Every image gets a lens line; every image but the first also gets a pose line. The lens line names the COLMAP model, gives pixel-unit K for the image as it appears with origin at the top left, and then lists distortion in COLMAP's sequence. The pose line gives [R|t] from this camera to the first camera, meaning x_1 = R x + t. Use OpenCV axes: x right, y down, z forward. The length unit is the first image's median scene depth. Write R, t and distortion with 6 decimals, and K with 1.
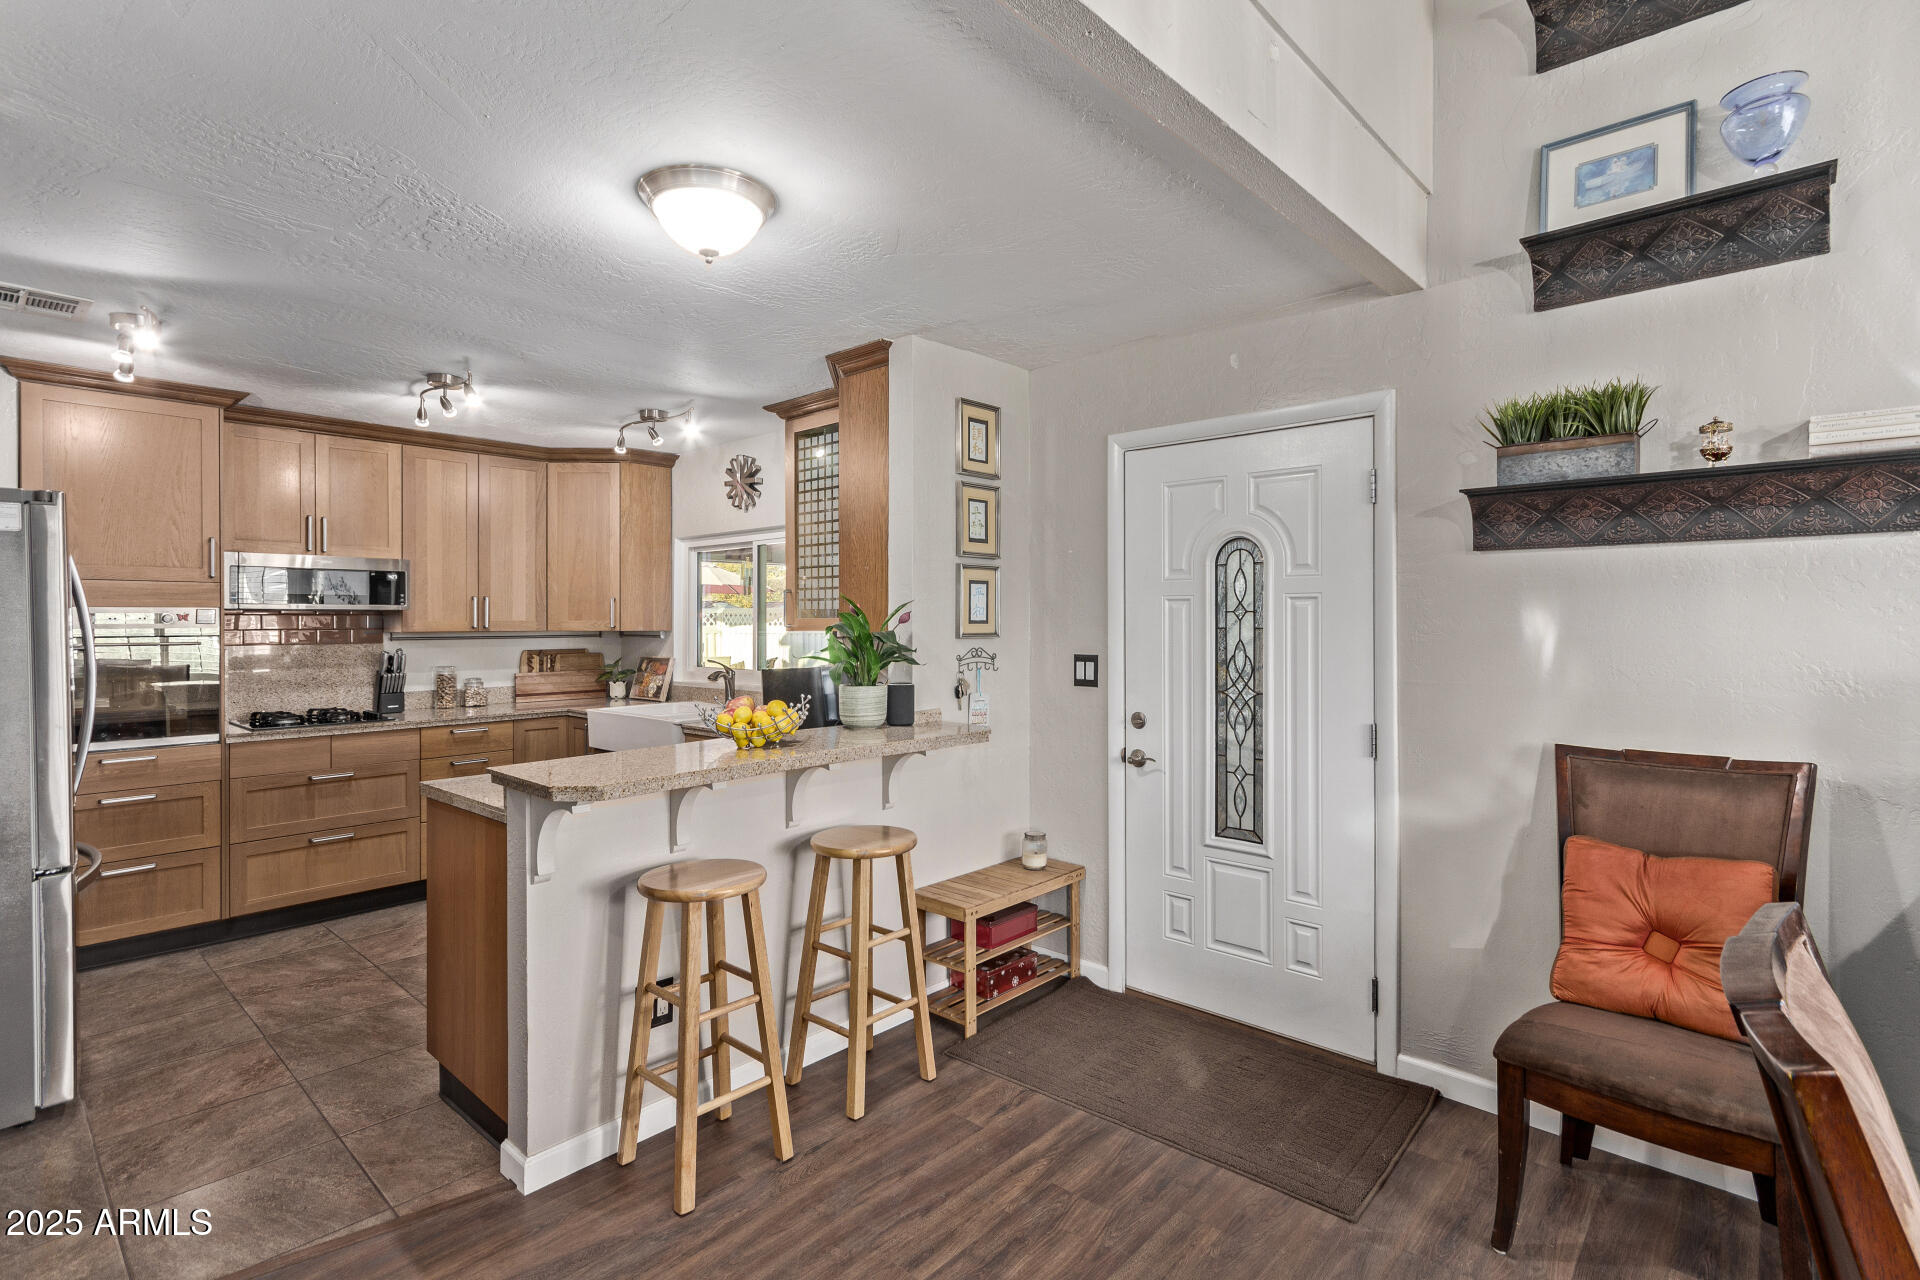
lens RADIAL K [[920.4, 0, 956.0], [0, 920.4, 627.6], [0, 0, 1]] dist [0.014830, -0.001015]
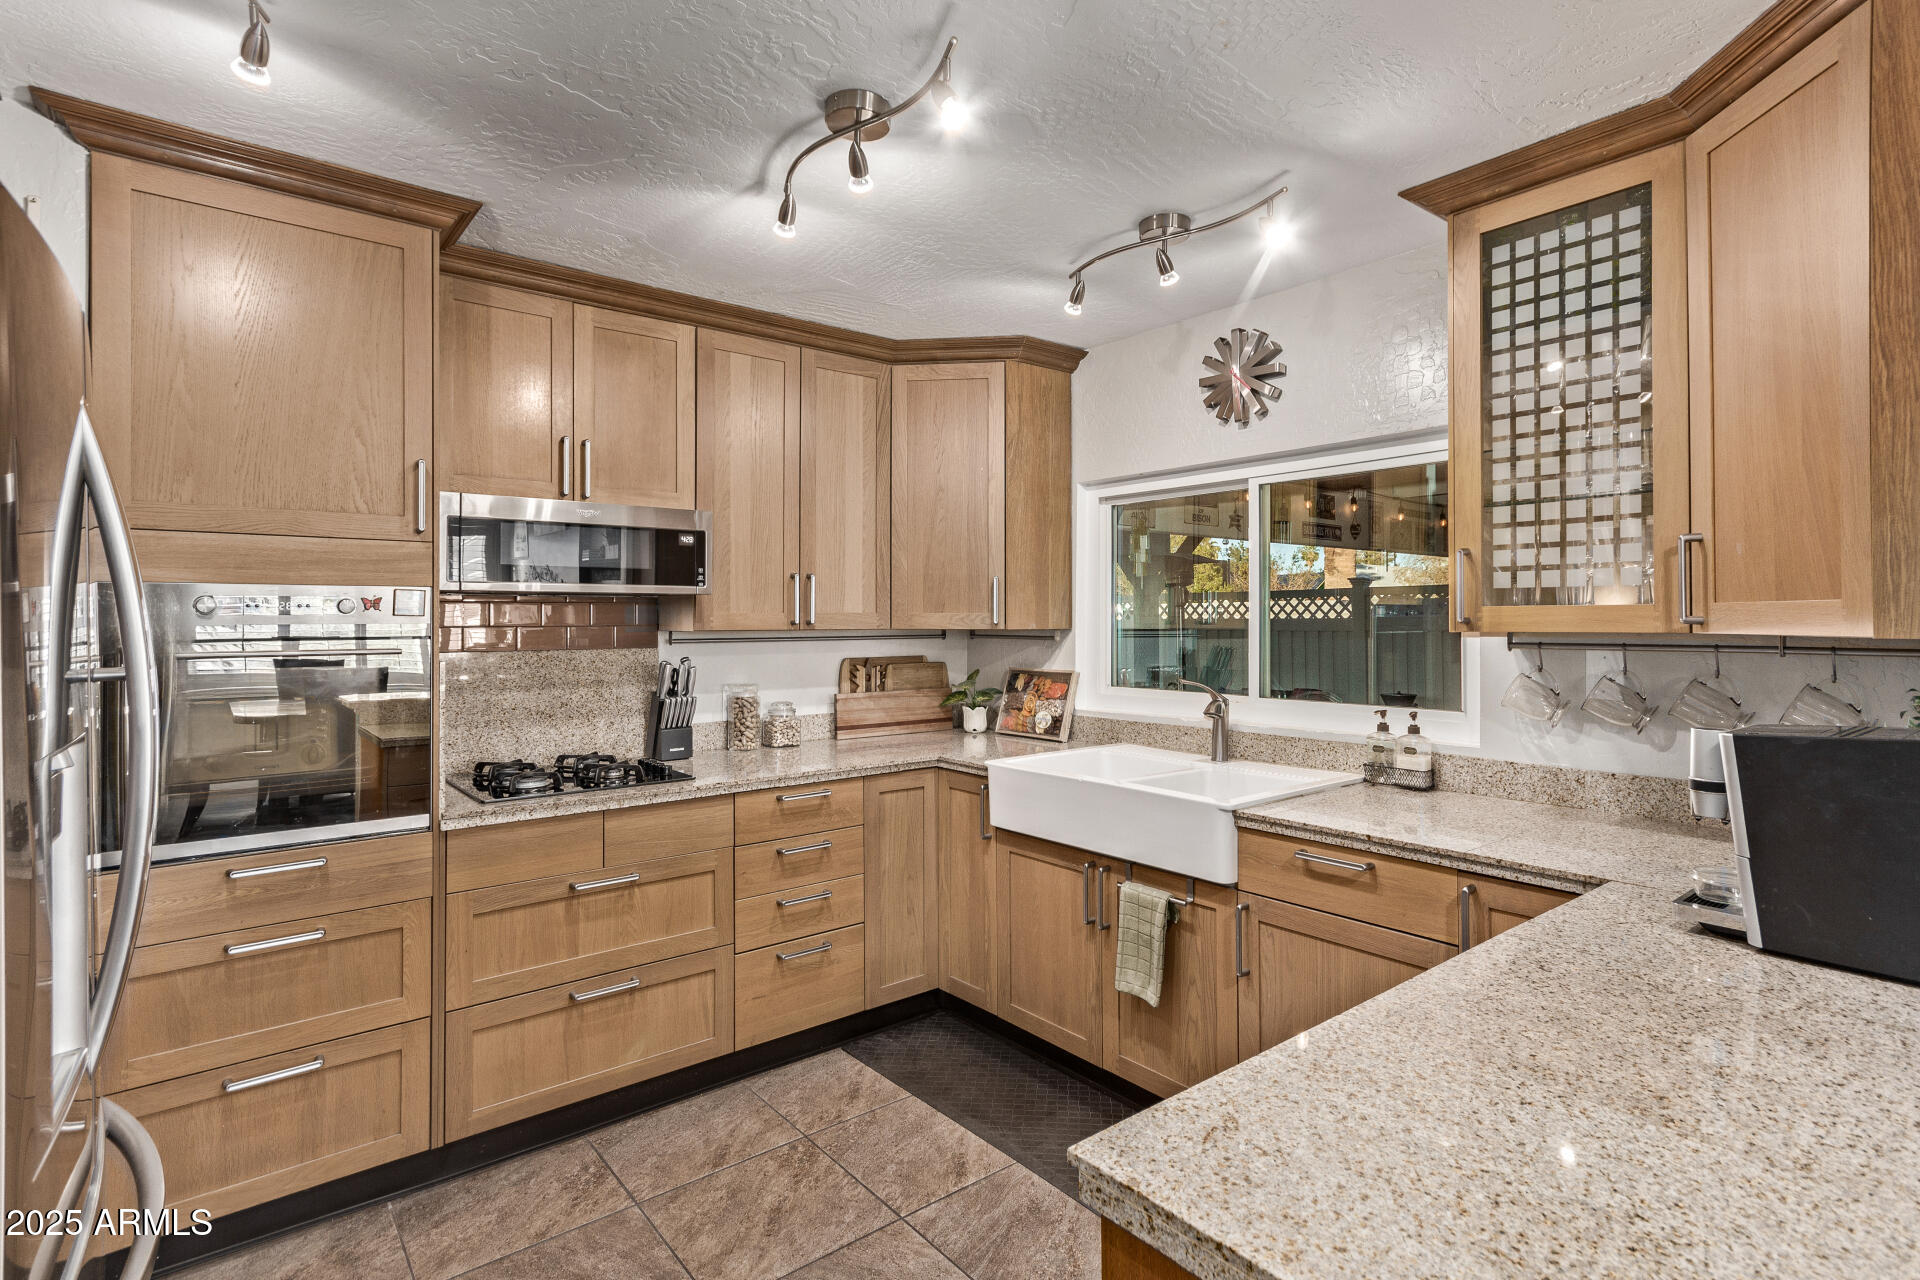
lens RADIAL K [[895.2, 0, 959.8], [0, 895.2, 619.0], [0, 0, 1]] dist [0.008663, 0.000428]
pose [[0.992287, 0.001293, -0.123954, -0.403007], [-0.002108, 0.999977, -0.006449, 0.000466], [0.123943, 0.006660, 0.992267, 0.494157]]
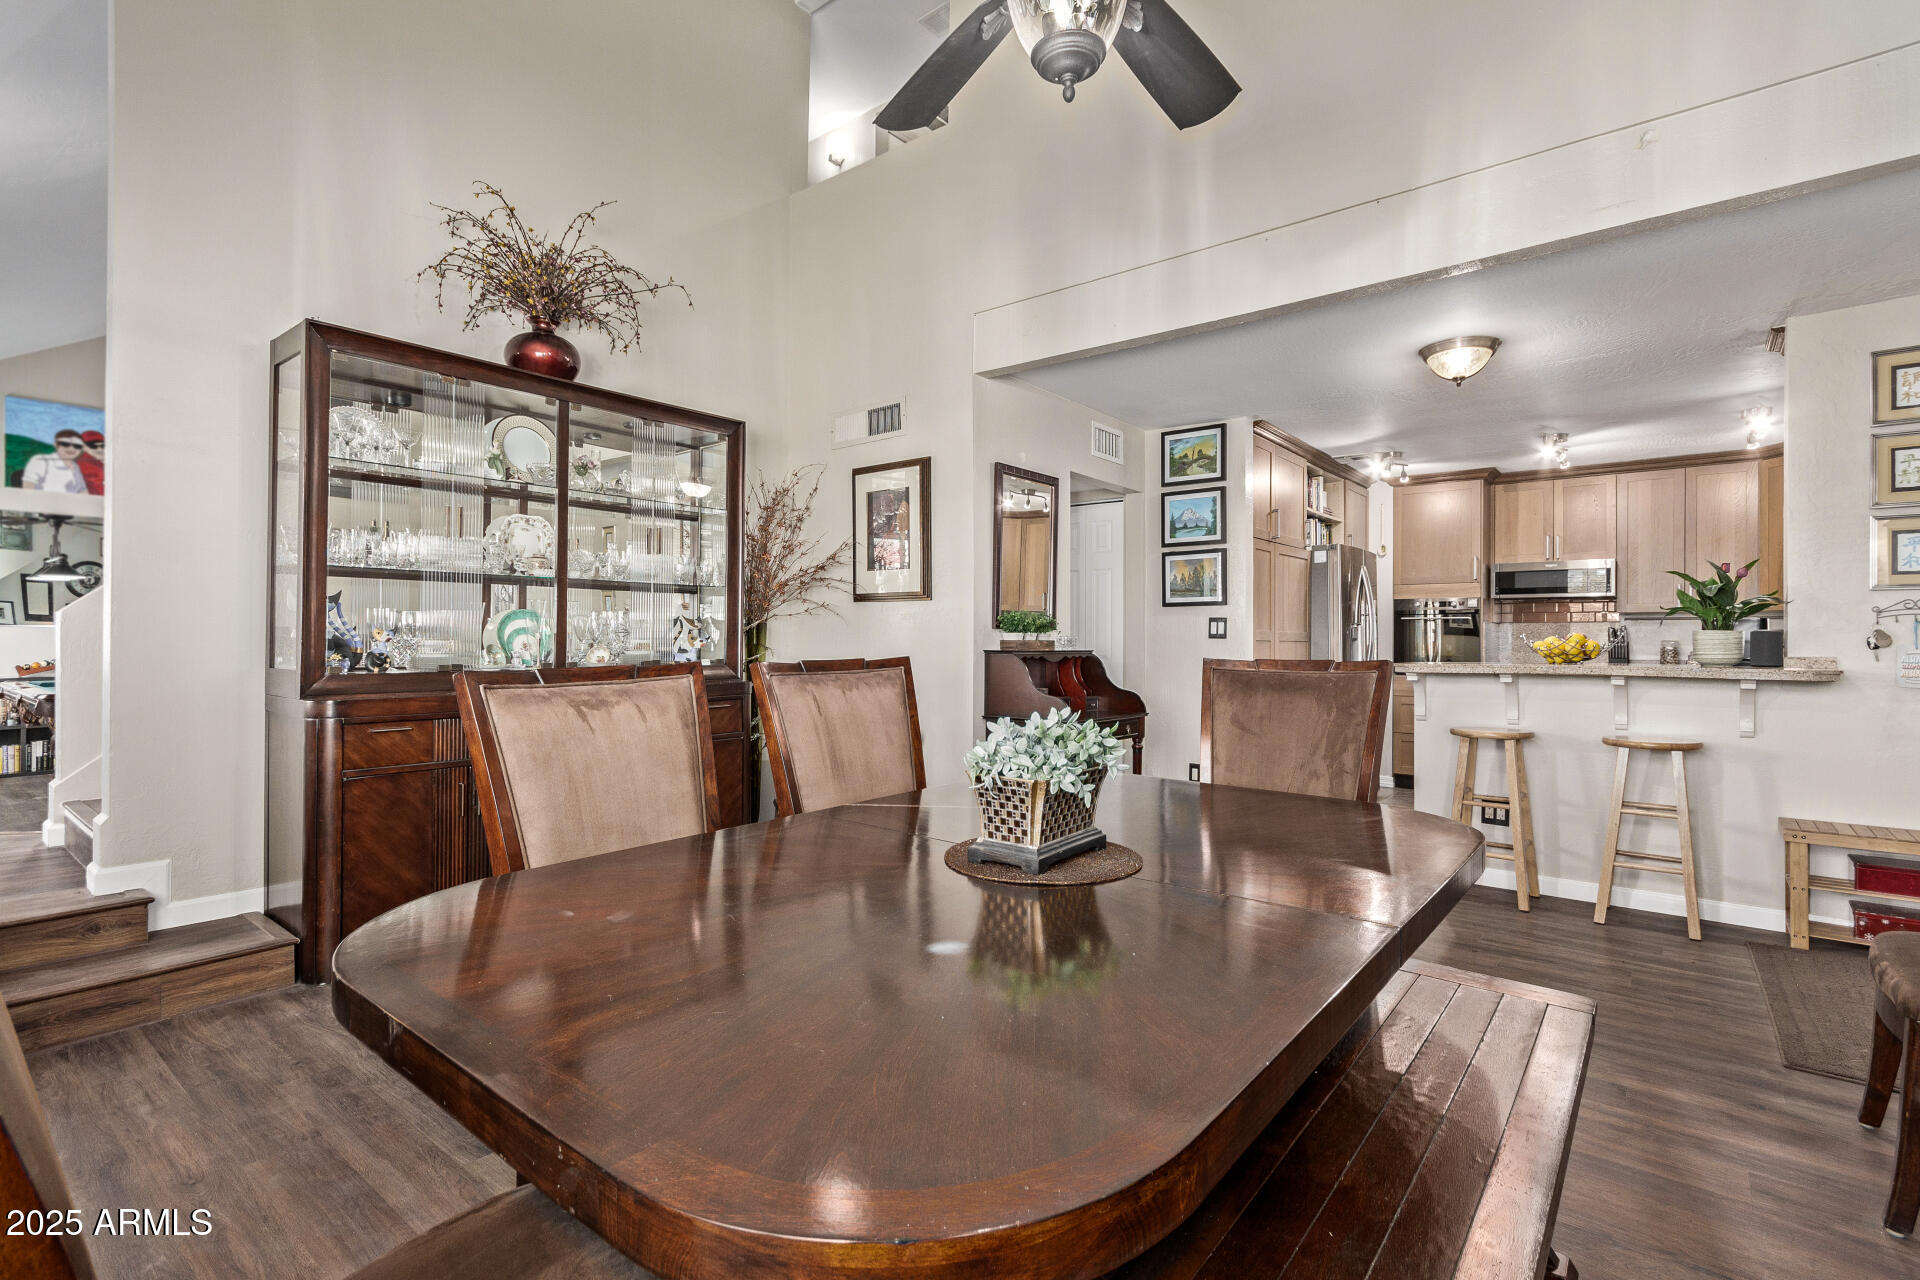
lens RADIAL K [[895.2, 0, 959.8], [0, 895.2, 619.0], [0, 0, 1]] dist [0.008663, 0.000428]
pose [[0.056551, -0.021478, -0.998169, 0.867152], [-0.006781, 0.999737, -0.021896, 0.068127], [0.998377, 0.008007, 0.056390, -0.049392]]
